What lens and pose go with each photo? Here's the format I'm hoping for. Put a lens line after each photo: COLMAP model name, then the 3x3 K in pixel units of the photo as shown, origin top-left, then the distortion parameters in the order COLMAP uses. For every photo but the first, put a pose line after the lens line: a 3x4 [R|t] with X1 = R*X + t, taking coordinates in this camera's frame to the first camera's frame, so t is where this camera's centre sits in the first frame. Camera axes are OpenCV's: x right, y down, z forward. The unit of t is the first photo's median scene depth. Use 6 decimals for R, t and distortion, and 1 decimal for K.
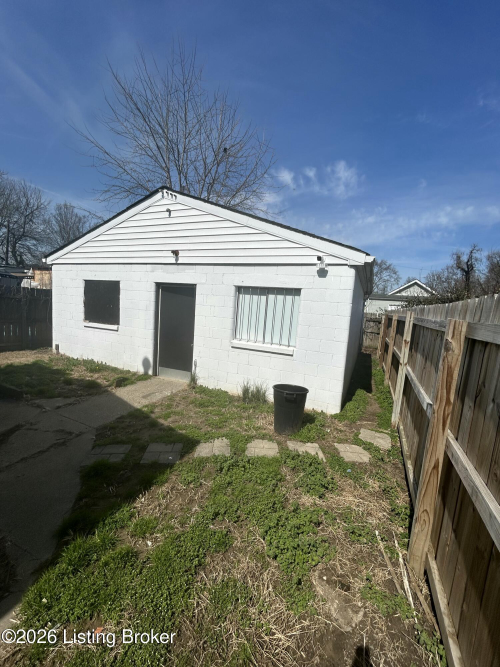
lens RADIAL K [[267.8, 0, 269.3], [0, 267.8, 357.8], [0, 0, 1]] dist [-0.000883, 0.000929]
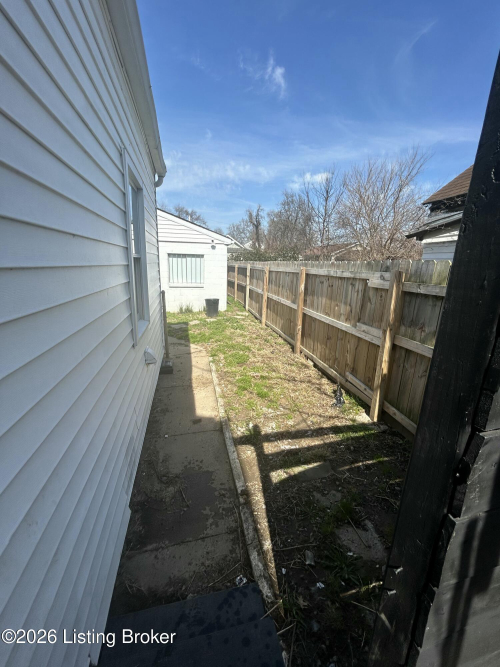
lens RADIAL K [[267.8, 0, 250.9], [0, 267.8, 330.8], [0, 0, 1]] dist [-0.000883, 0.000929]
pose [[0.818301, -0.190224, 0.542401, -0.135743], [0.133936, 0.980778, 0.141902, 0.012791], [-0.558968, -0.043472, 0.828049, -0.157420]]
